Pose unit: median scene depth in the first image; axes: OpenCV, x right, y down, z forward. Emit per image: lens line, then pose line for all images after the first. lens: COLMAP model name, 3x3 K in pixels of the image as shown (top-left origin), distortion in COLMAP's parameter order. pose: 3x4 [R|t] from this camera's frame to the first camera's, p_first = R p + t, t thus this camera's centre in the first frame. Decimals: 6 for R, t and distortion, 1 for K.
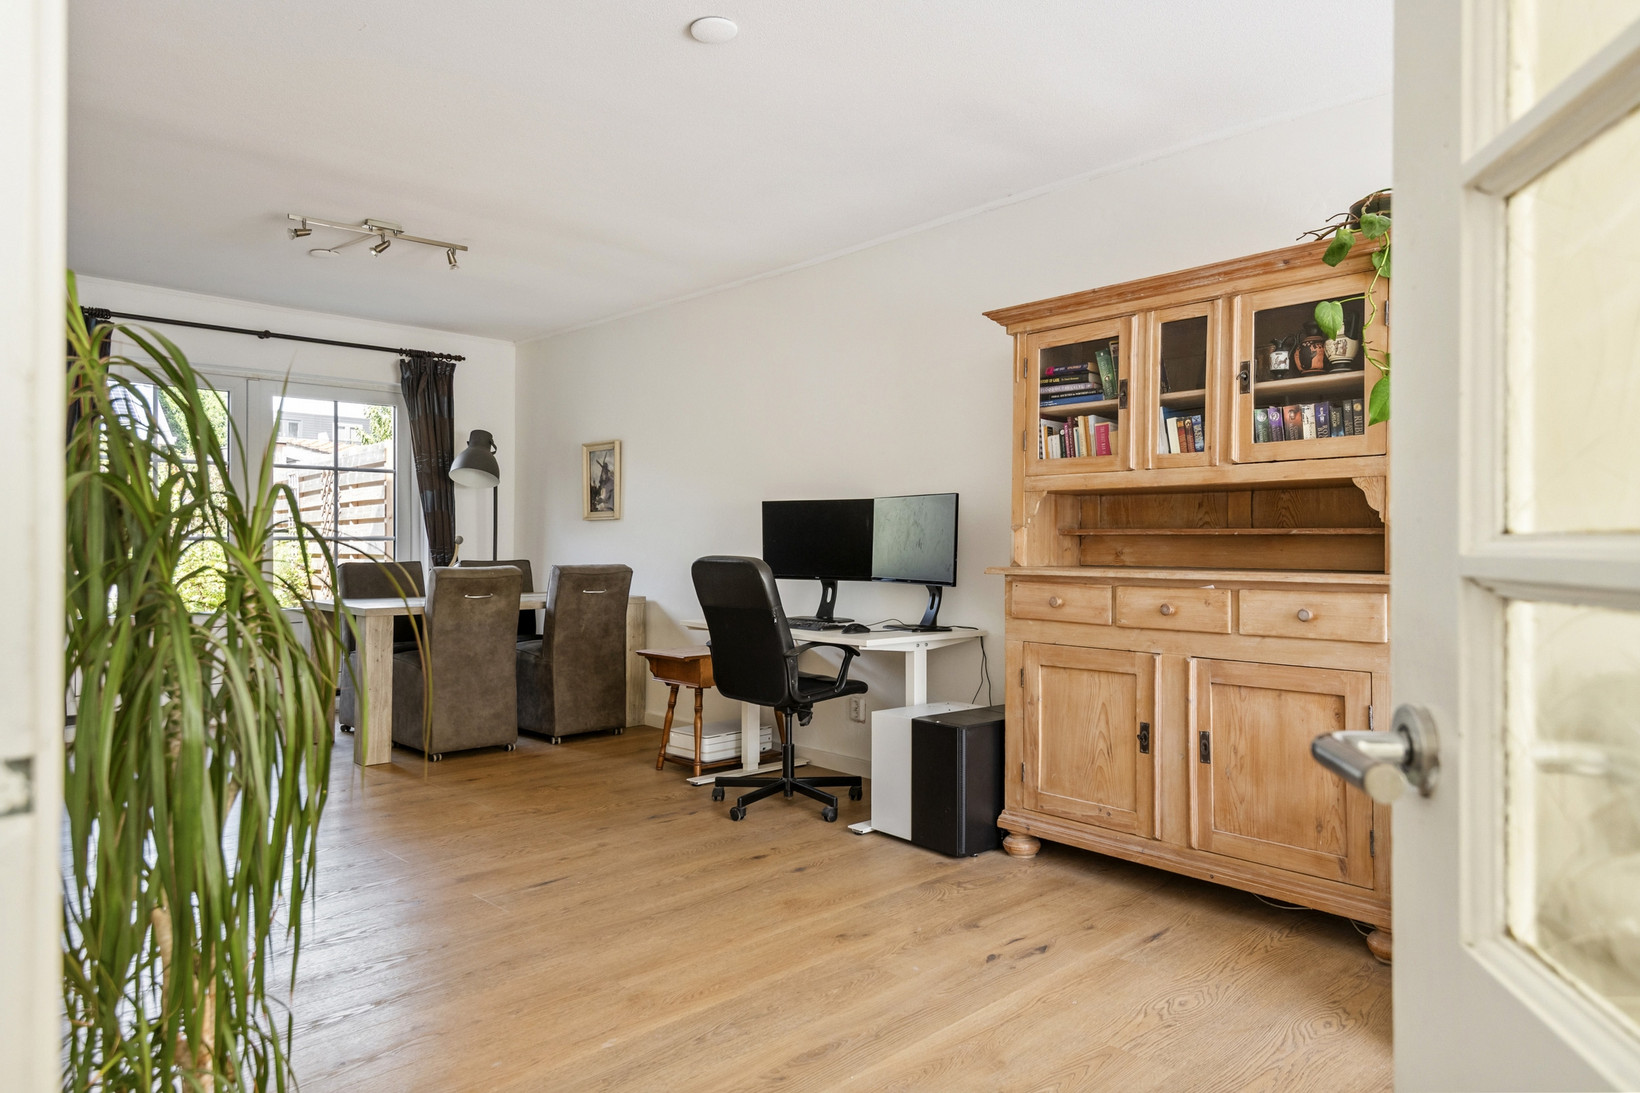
lens RADIAL K [[1045.8, 0, 833.2], [0, 1045.8, 534.2], [0, 0, 1]] dist [0.028857, -0.009898]
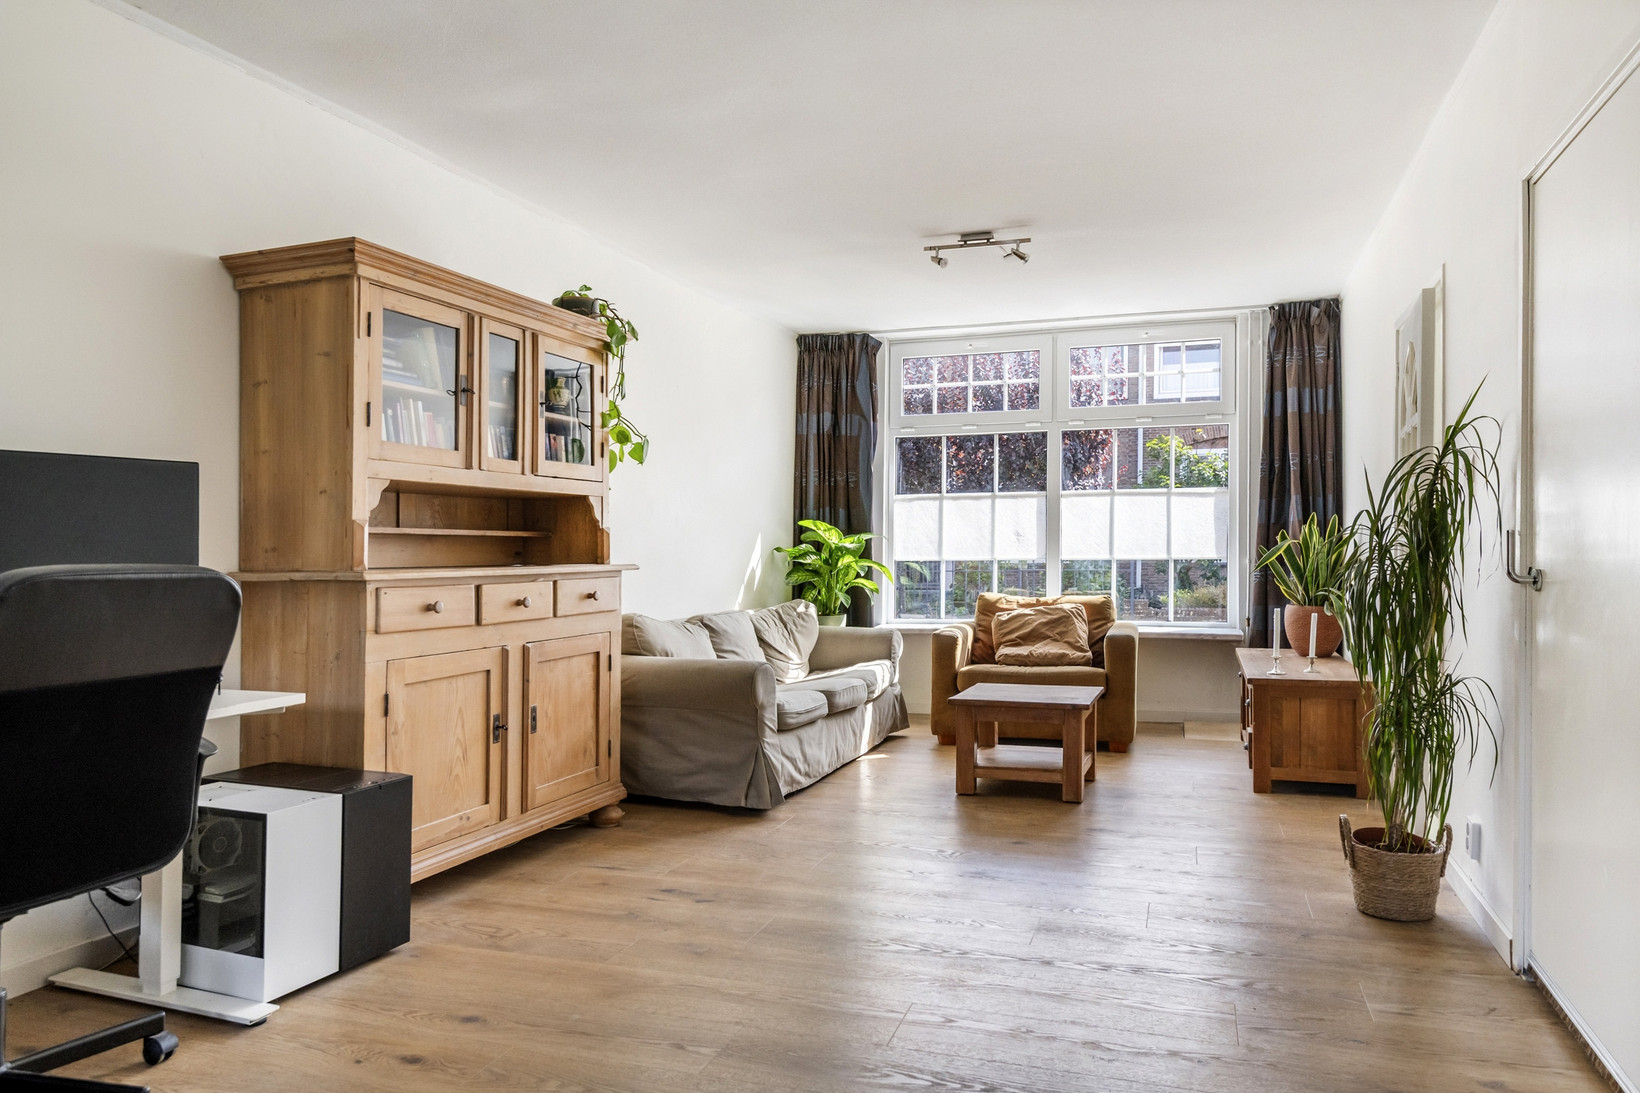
lens RADIAL K [[1045.8, 0, 848.9], [0, 1045.8, 546.3], [0, 0, 1]] dist [0.028857, -0.009898]
pose [[-0.448036, 0.007109, 0.893987, -0.591343], [0.001969, 0.999974, -0.006965, 0.015468], [-0.894013, -0.001360, -0.448038, 0.856105]]
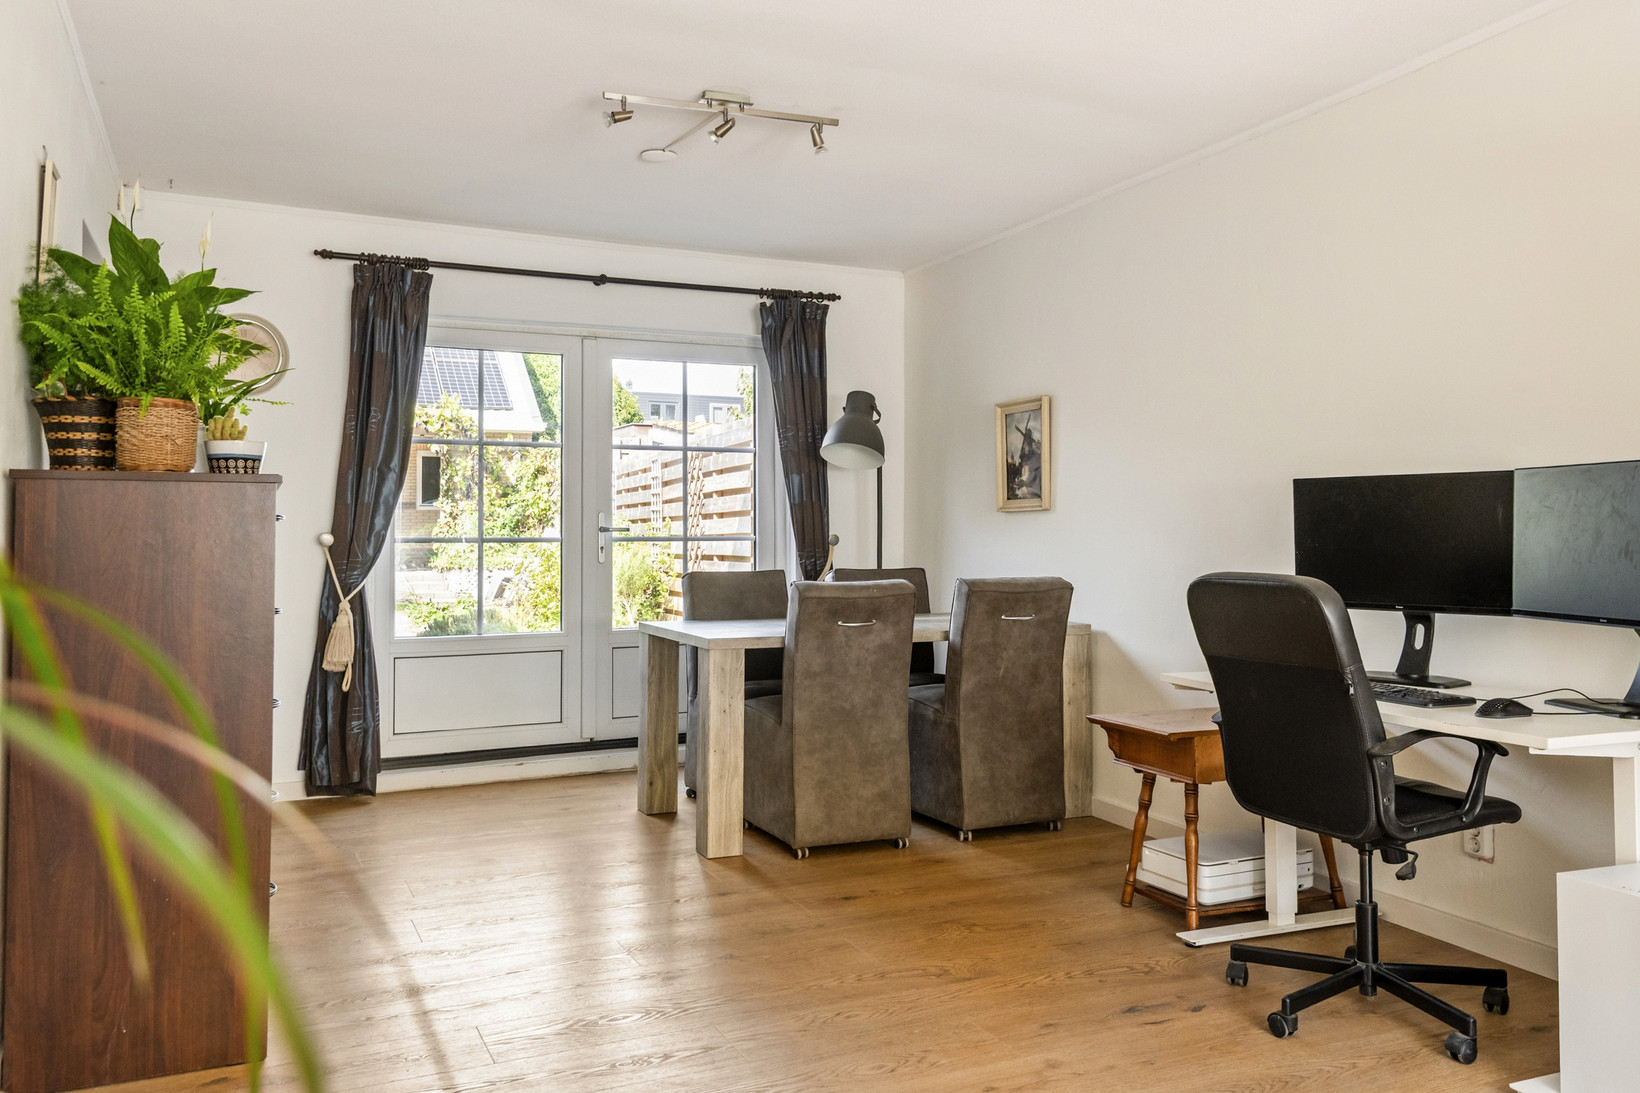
lens RADIAL K [[1286.4, 0, 842.5], [0, 1286.4, 504.4], [0, 0, 1]] dist [0.027571, -0.001601]
pose [[0.941727, -0.011590, -0.336178, -0.070875], [0.005913, 0.999822, -0.017906, -0.005617], [0.336326, 0.014875, 0.941628, 0.231534]]
